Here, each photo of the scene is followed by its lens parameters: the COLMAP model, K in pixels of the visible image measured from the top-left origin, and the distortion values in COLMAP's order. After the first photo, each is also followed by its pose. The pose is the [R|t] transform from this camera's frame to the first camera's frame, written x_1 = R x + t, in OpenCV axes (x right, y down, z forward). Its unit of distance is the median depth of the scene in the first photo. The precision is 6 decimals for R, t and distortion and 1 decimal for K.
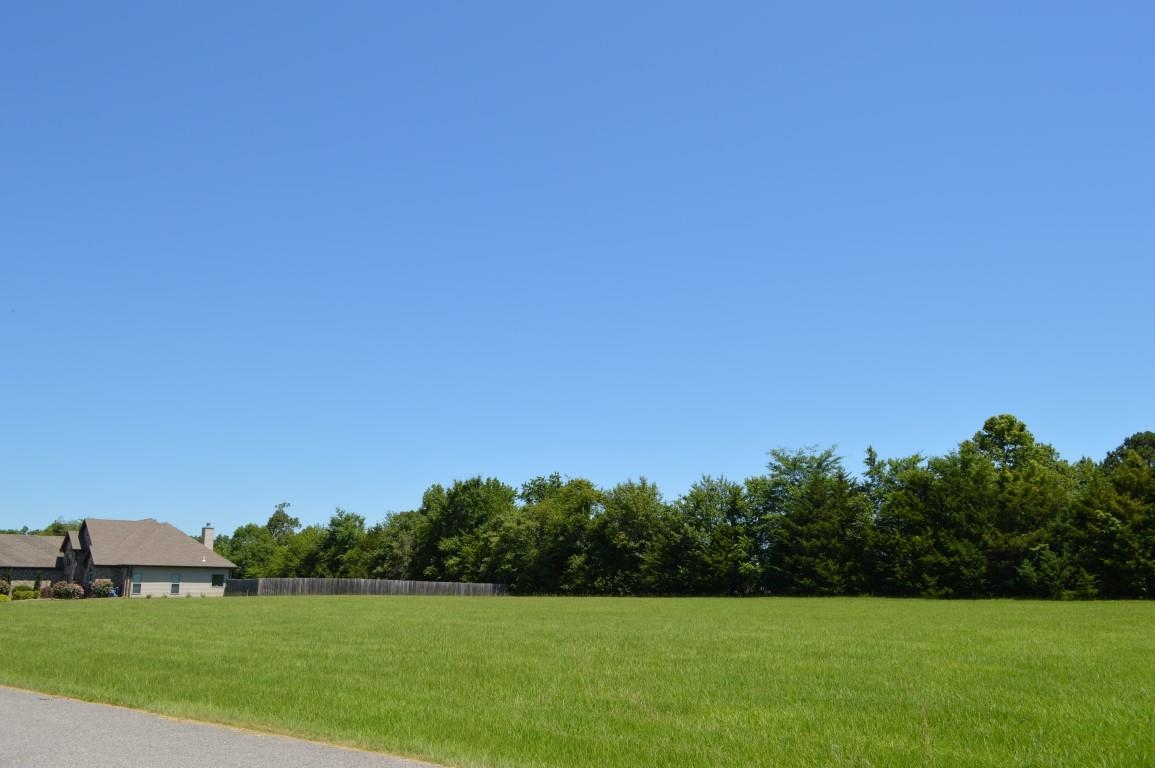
lens RADIAL K [[921.4, 0, 574.7], [0, 921.4, 377.2], [0, 0, 1]] dist [-0.013191, 0.004855]
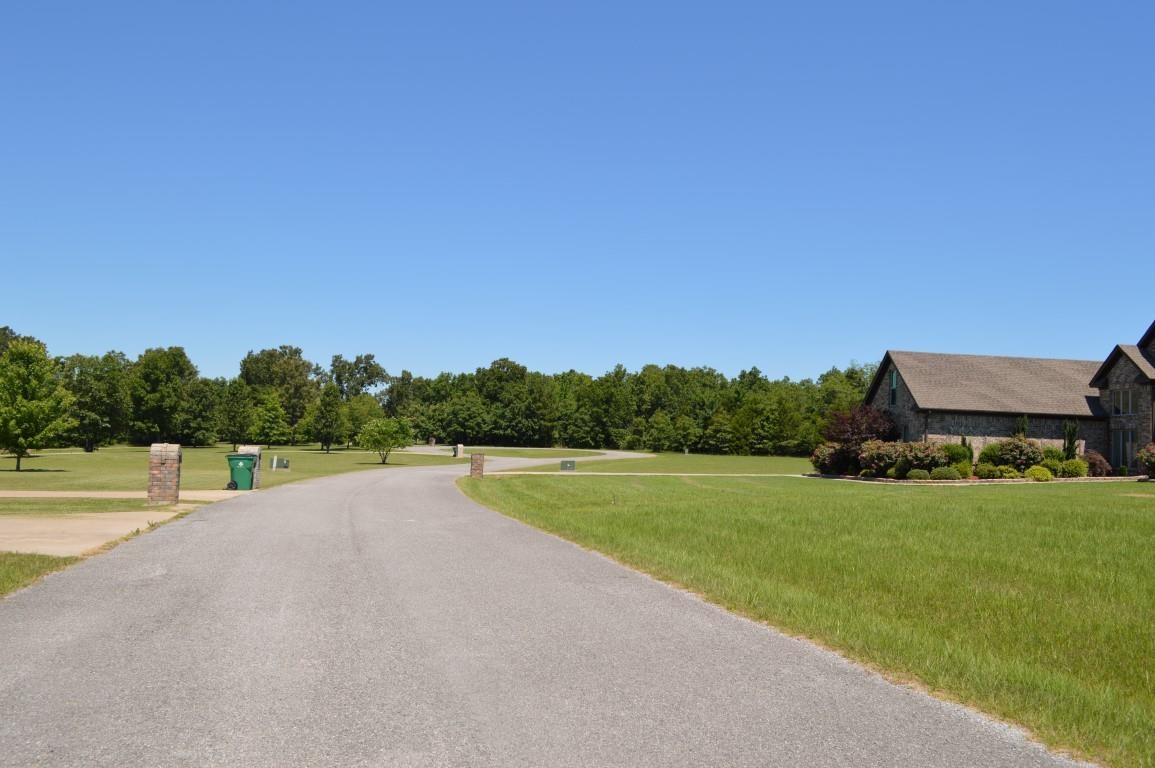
lens RADIAL K [[921.4, 0, 585.3], [0, 921.4, 377.7], [0, 0, 1]] dist [-0.013191, 0.004855]
pose [[0.787314, -0.009160, -0.616484, -0.477973], [0.100610, 0.988396, 0.113803, 0.100563], [0.608288, -0.151623, 0.779100, 0.435650]]
